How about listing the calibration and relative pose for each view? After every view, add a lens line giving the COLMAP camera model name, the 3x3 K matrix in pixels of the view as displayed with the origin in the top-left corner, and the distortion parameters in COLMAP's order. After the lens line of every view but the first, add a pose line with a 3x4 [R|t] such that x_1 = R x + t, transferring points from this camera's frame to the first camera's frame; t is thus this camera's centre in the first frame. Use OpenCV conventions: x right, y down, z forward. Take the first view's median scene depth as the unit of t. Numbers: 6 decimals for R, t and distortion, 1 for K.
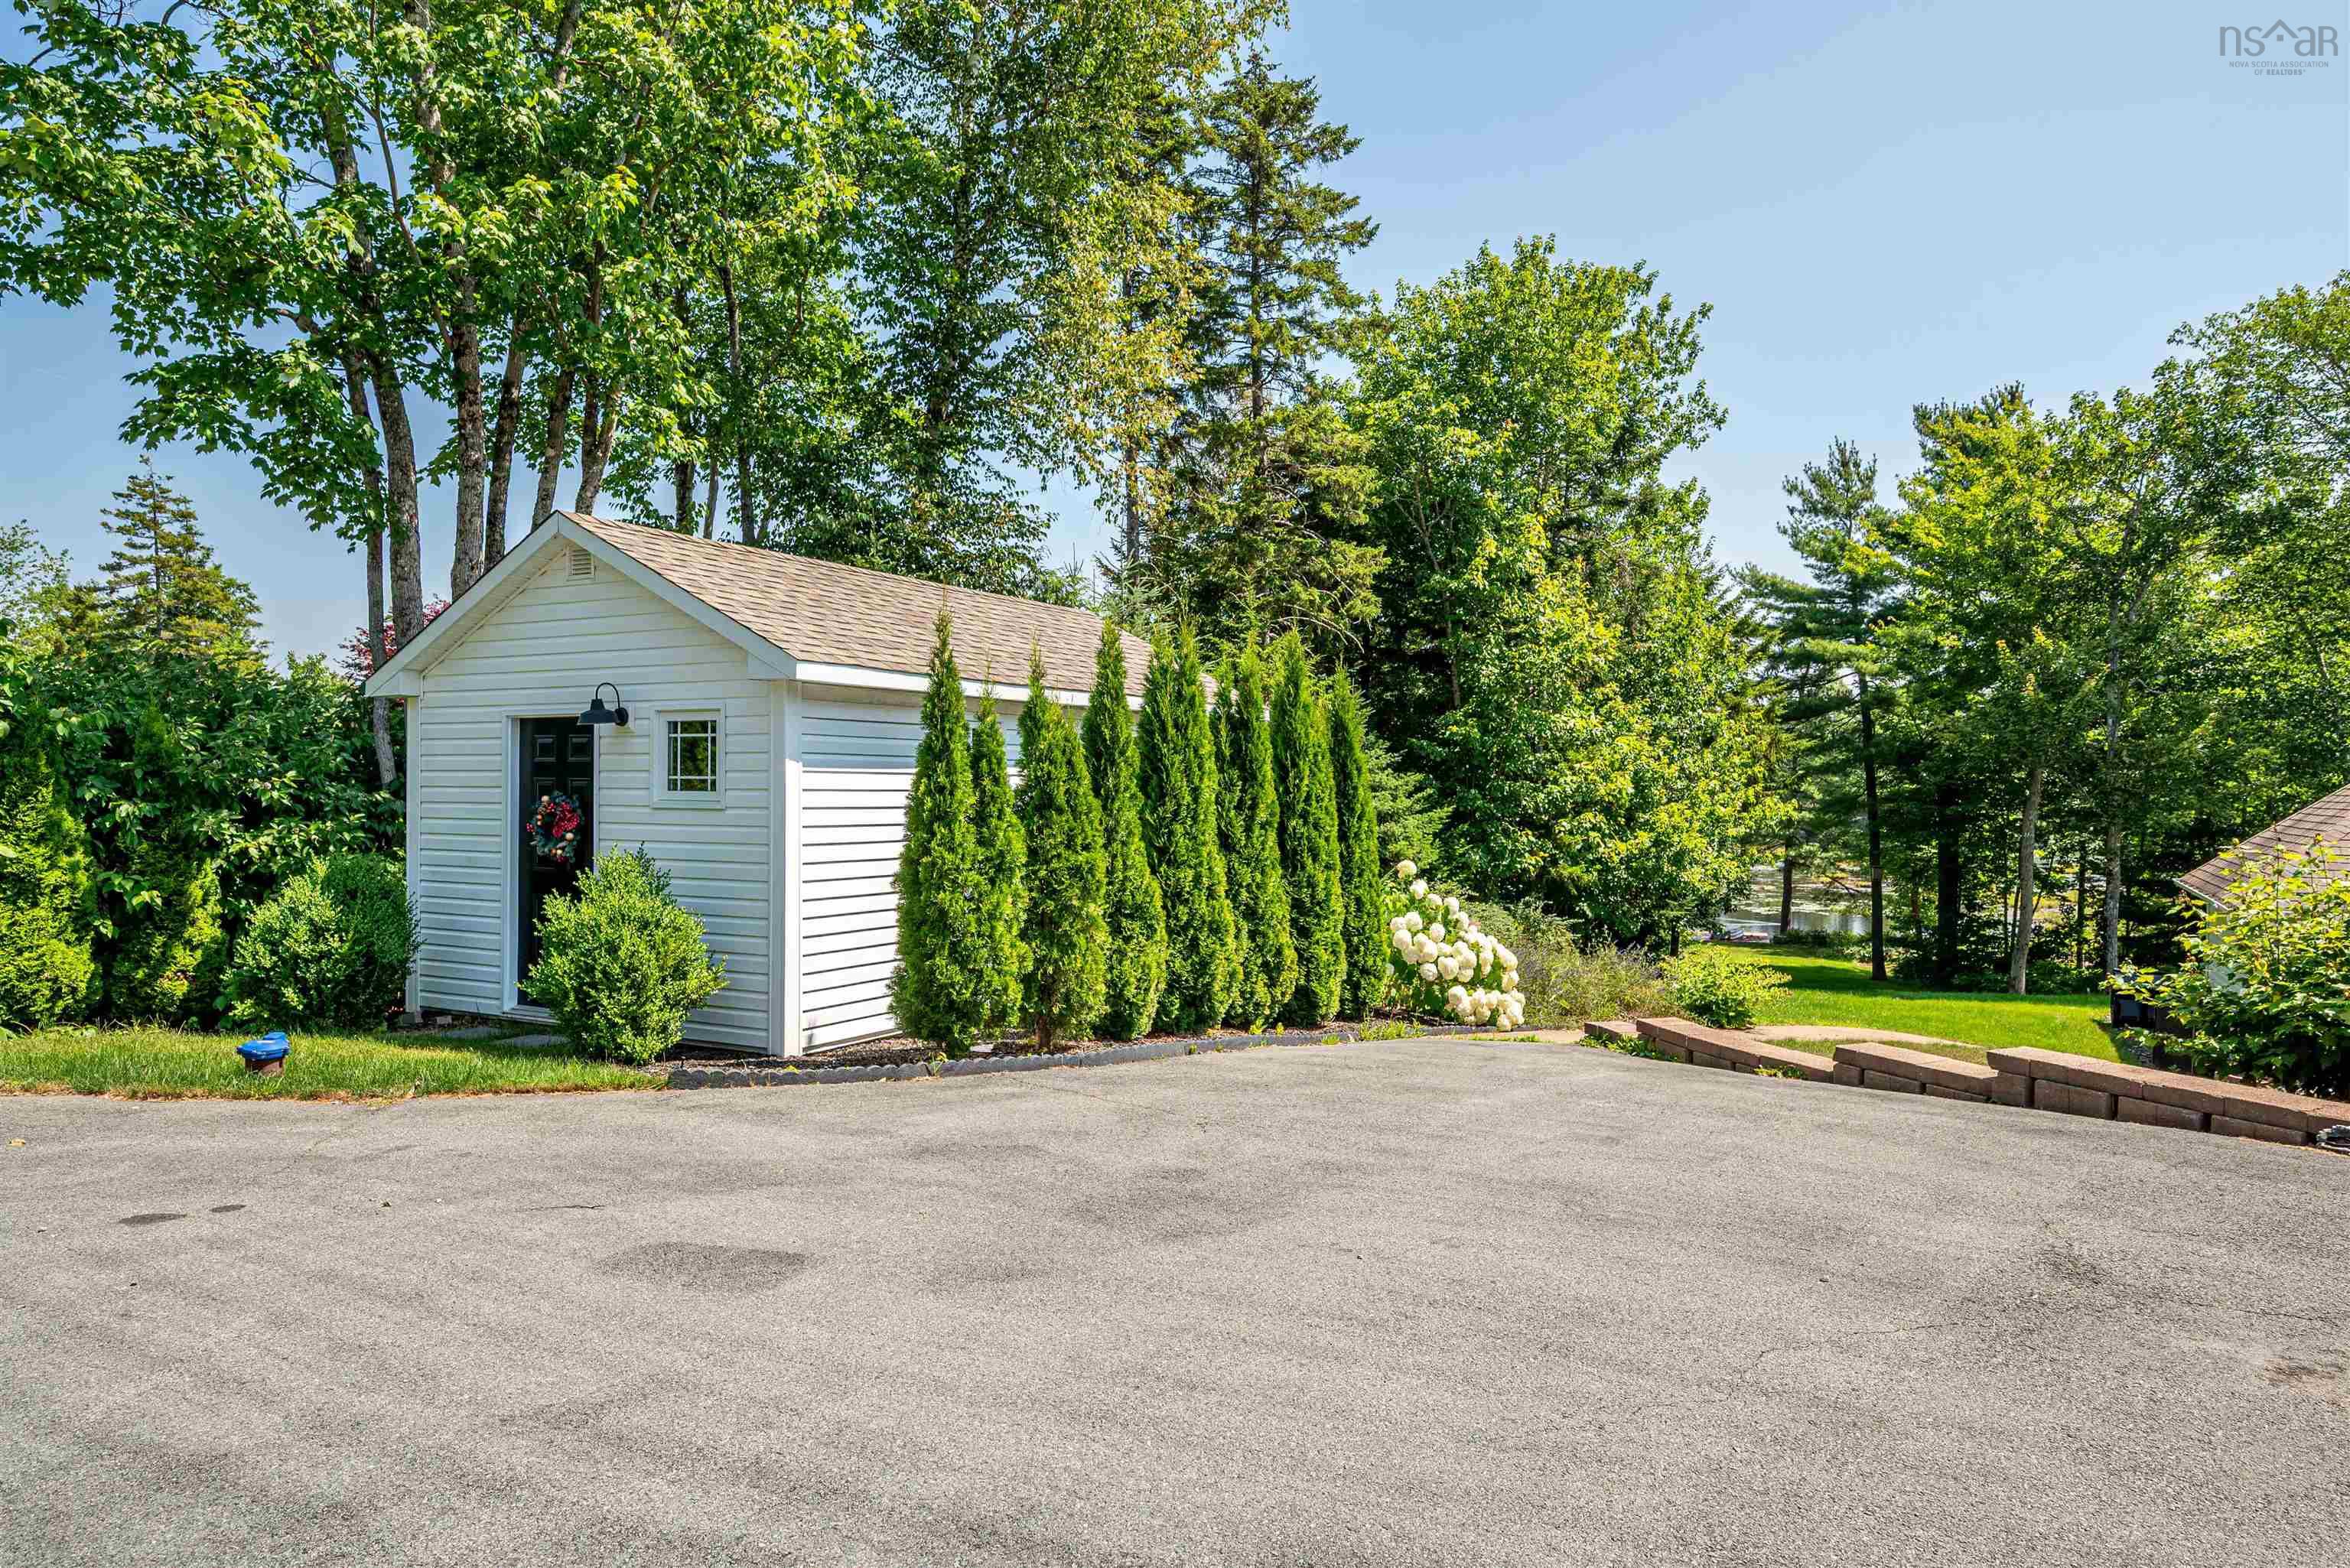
lens RADIAL K [[1469.3, 0, 1178.9], [0, 1469.3, 770.8], [0, 0, 1]] dist [0.002367, -0.000076]
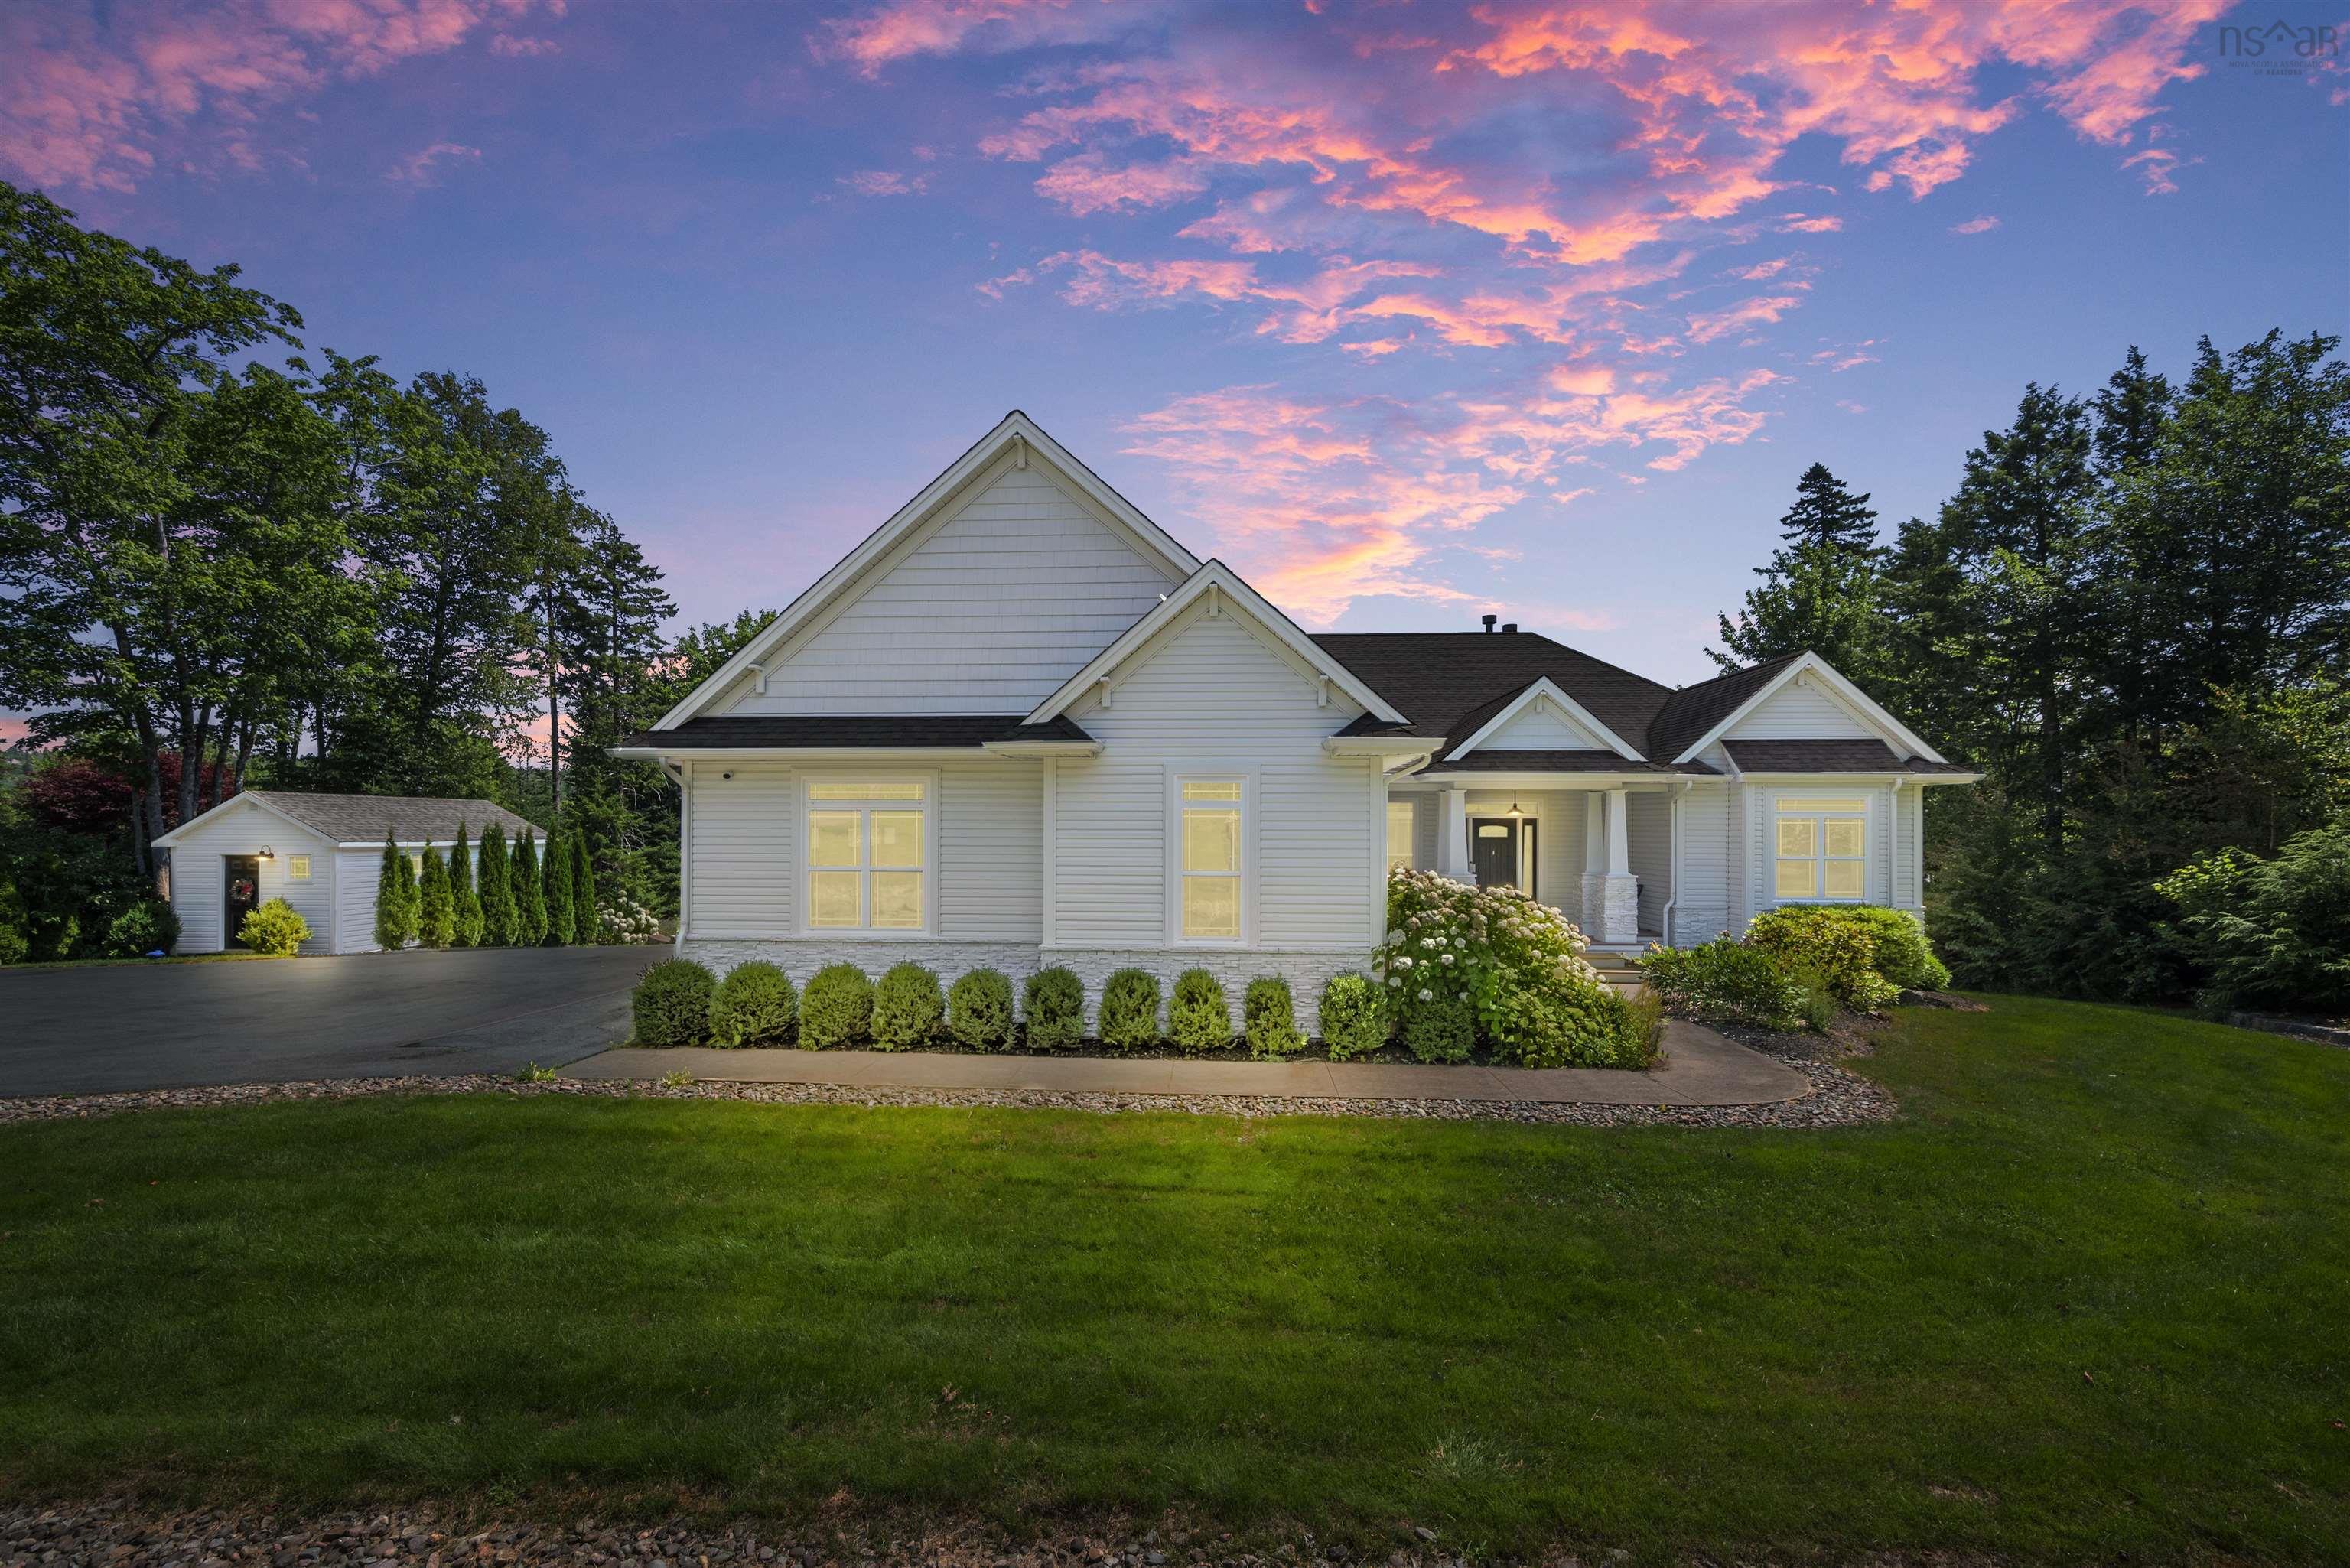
lens RADIAL K [[960.9, 0, 1182.6], [0, 960.9, 818.4], [0, 0, 1]] dist [-0.001953, -0.000263]
pose [[0.901335, 0.000220, 0.433123, 0.238687], [0.000764, 0.999998, -0.002098, -0.052739], [-0.433123, 0.002222, 0.901332, -0.822924]]
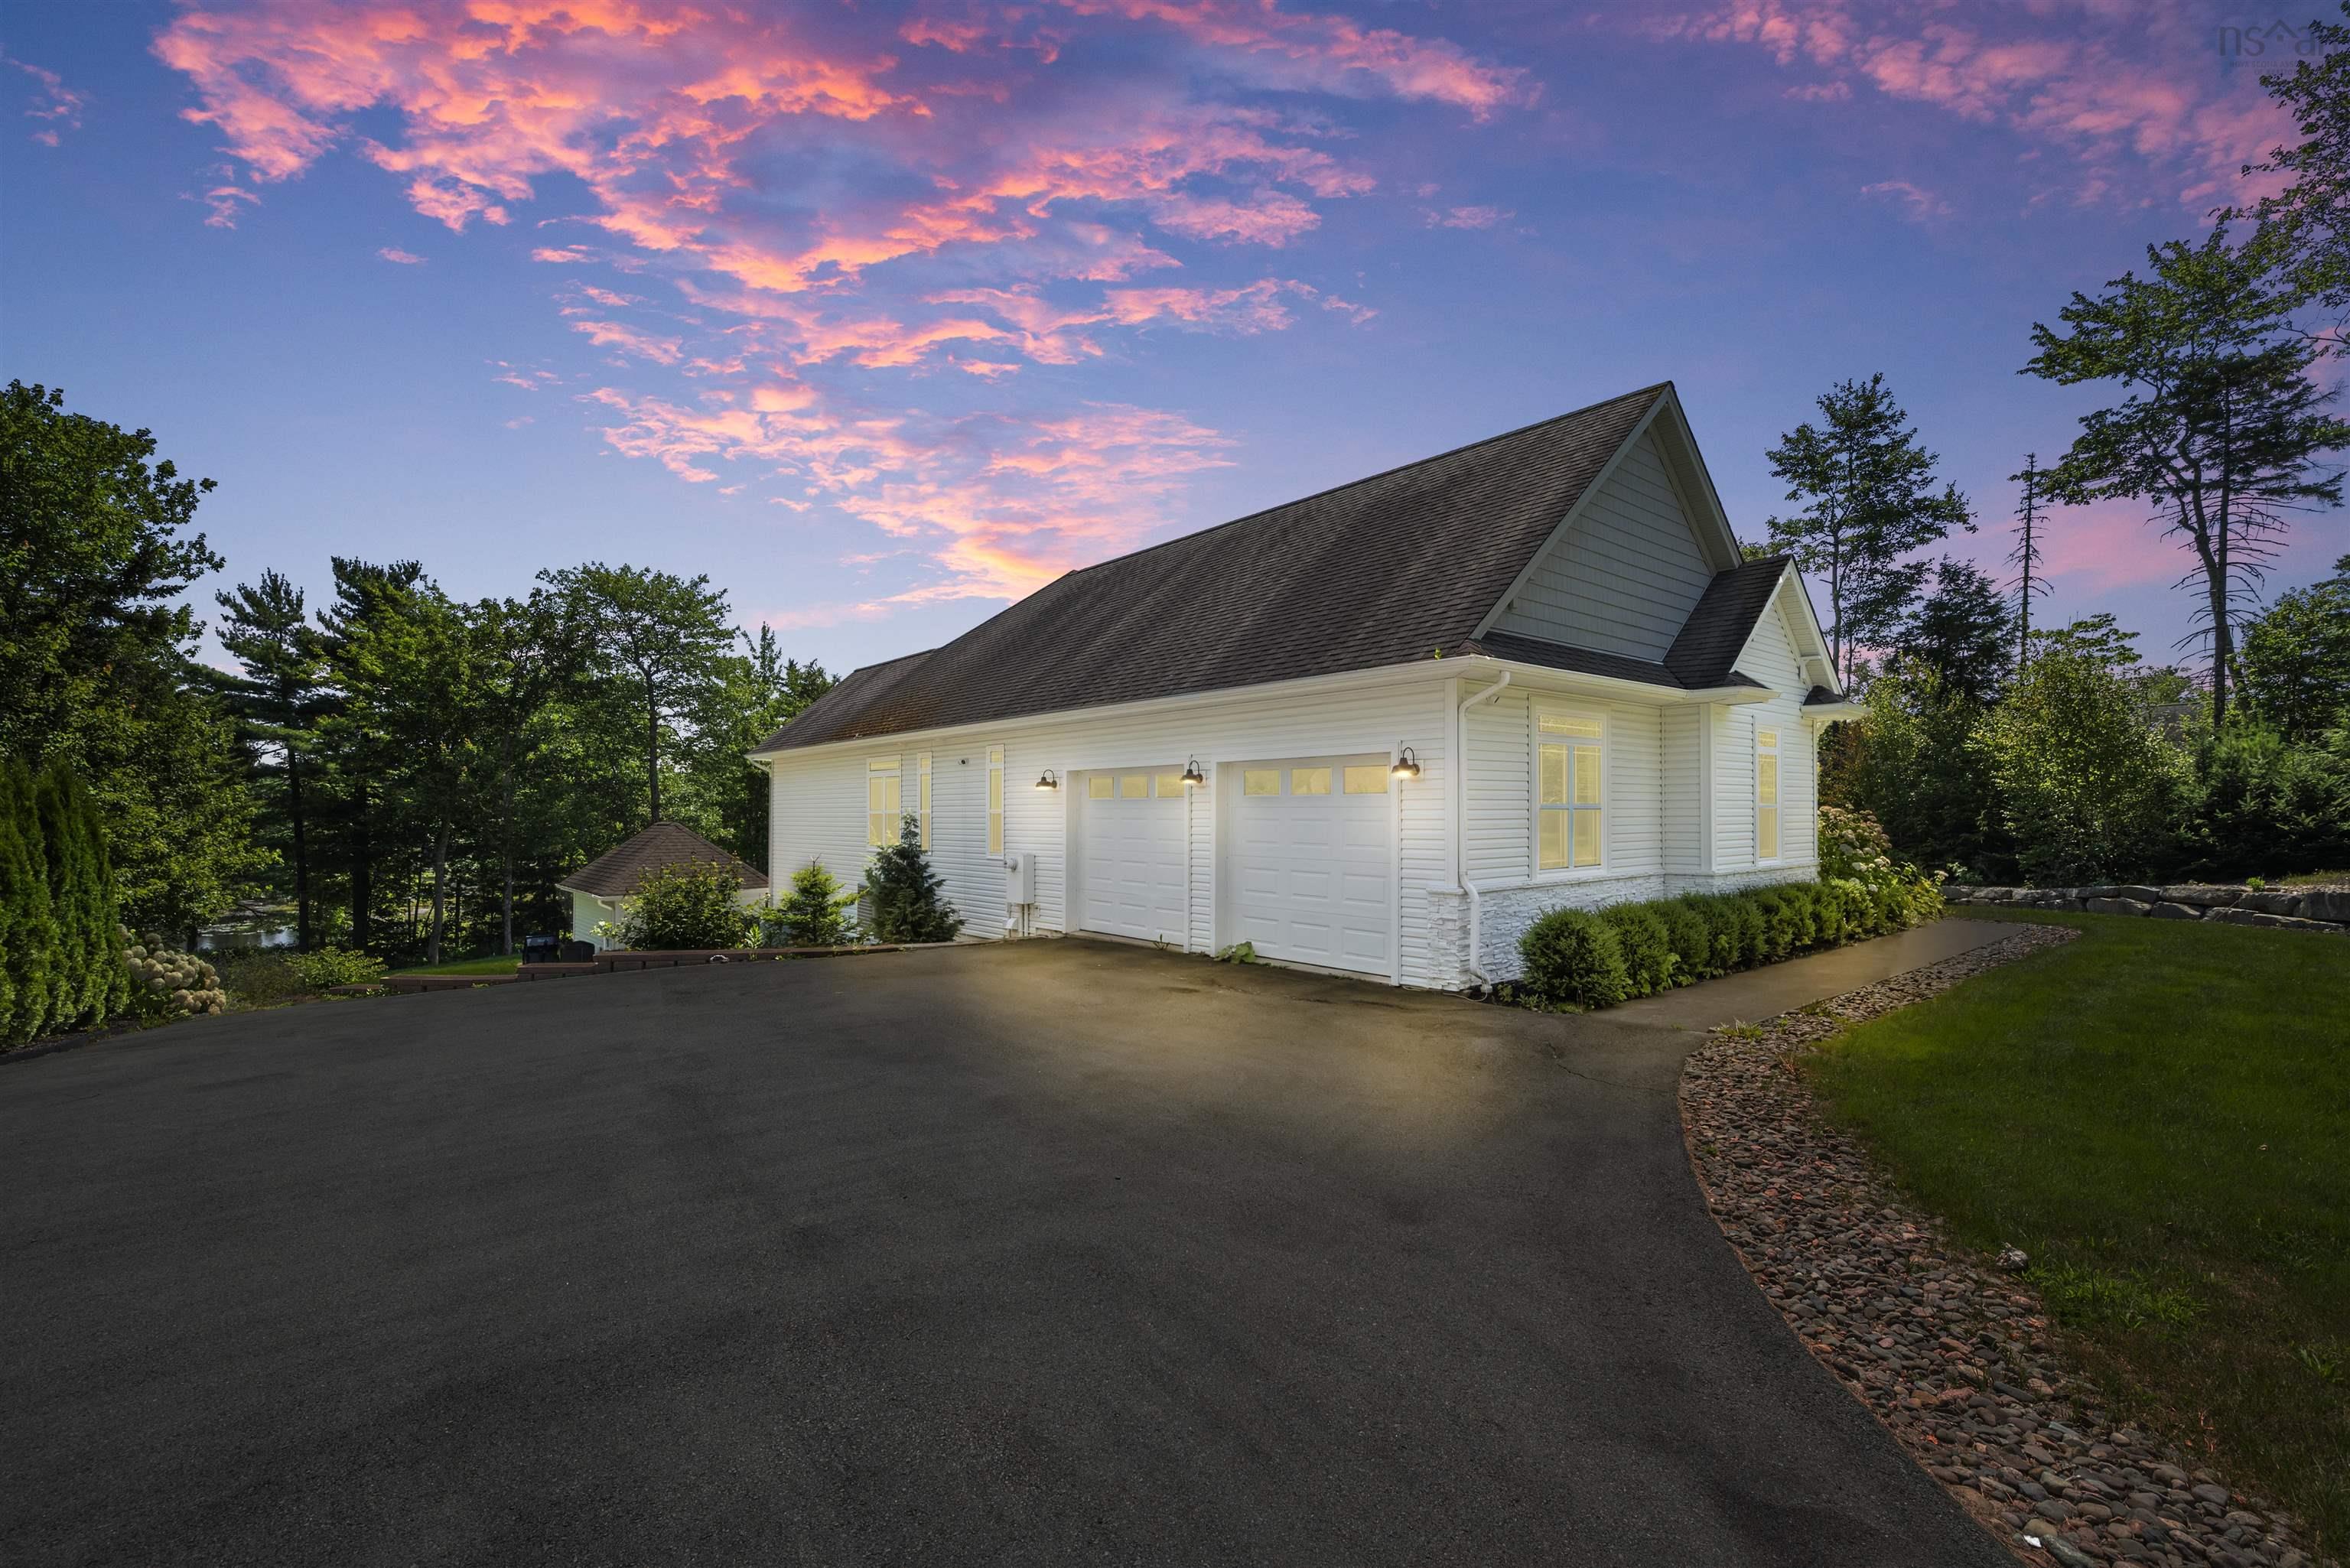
lens RADIAL K [[1010.3, 0, 1180.4], [0, 1010.3, 789.2], [0, 0, 1]] dist [0.002085, 0.000225]
pose [[0.357960, 0.014653, 0.933622, -0.286948], [0.004802, 0.999835, -0.017533, -0.025740], [-0.933725, 0.010759, 0.357831, -0.235903]]
